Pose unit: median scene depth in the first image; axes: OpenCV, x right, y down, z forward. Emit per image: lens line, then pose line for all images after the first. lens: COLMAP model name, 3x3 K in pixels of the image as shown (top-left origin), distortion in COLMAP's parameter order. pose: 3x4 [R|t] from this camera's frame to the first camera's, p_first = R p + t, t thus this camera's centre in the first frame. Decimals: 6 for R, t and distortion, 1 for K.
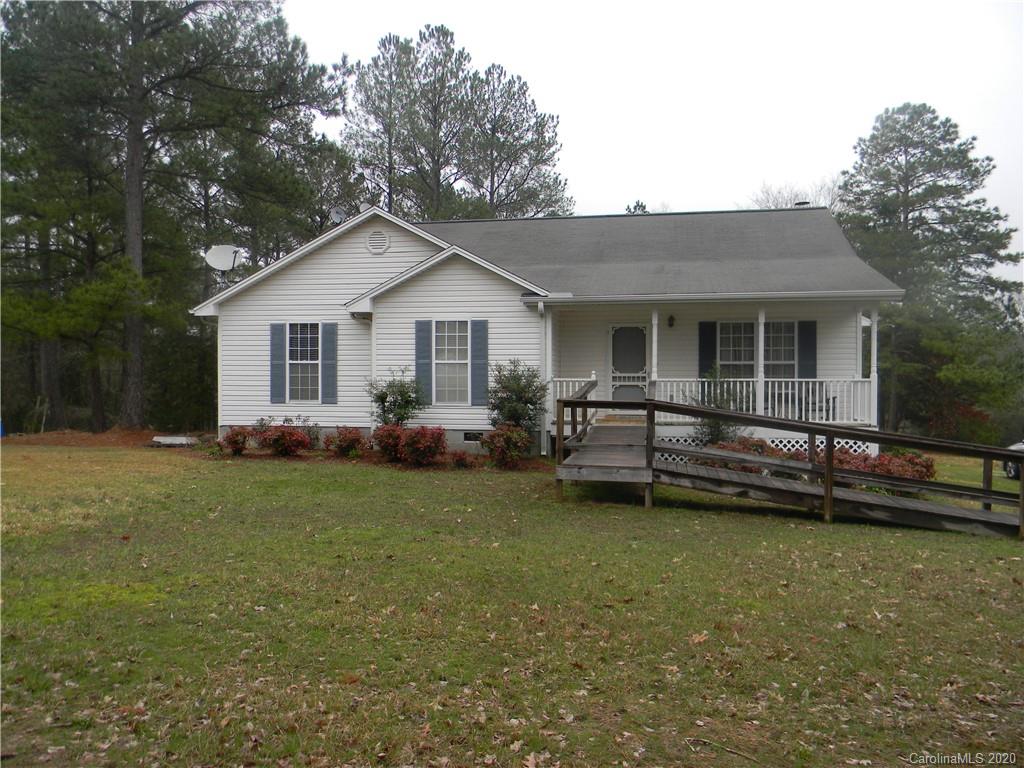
lens RADIAL K [[823.3, 0, 503.2], [0, 823.3, 388.4], [0, 0, 1]] dist [0.011375, -0.028602]
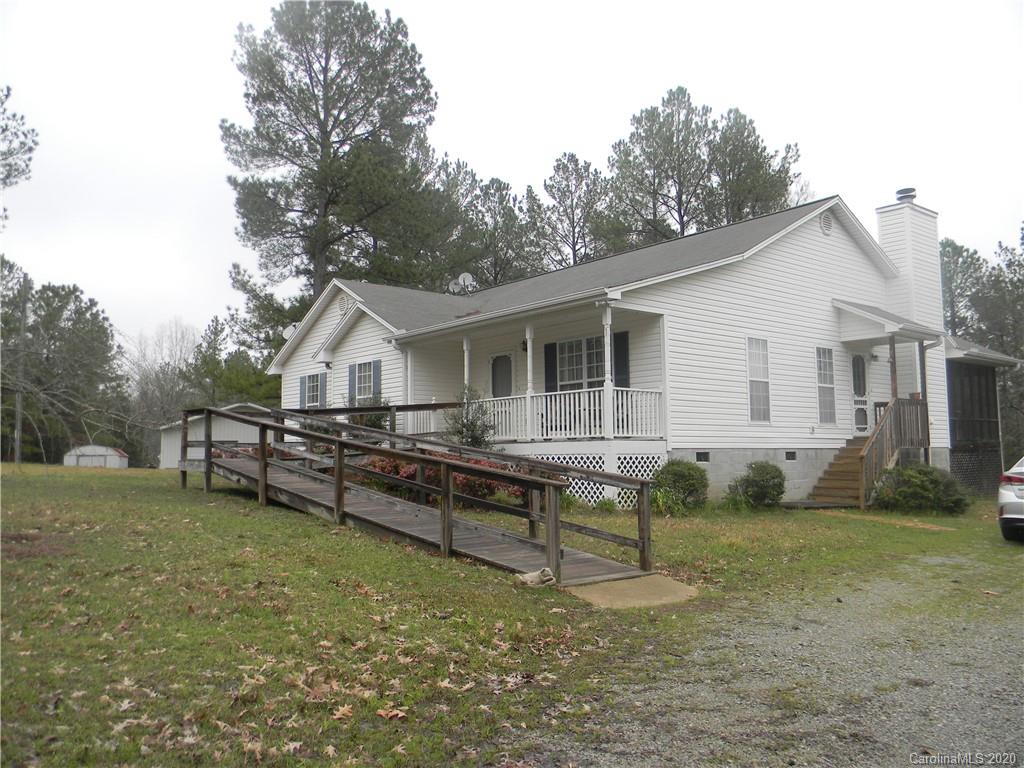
lens RADIAL K [[823.3, 0, 509.0], [0, 823.3, 388.2], [0, 0, 1]] dist [0.011375, -0.028602]
pose [[0.777507, -0.061944, -0.625816, 0.807704], [0.004121, 0.995618, -0.093426, 0.064806], [0.628861, 0.070060, 0.774355, 0.191828]]
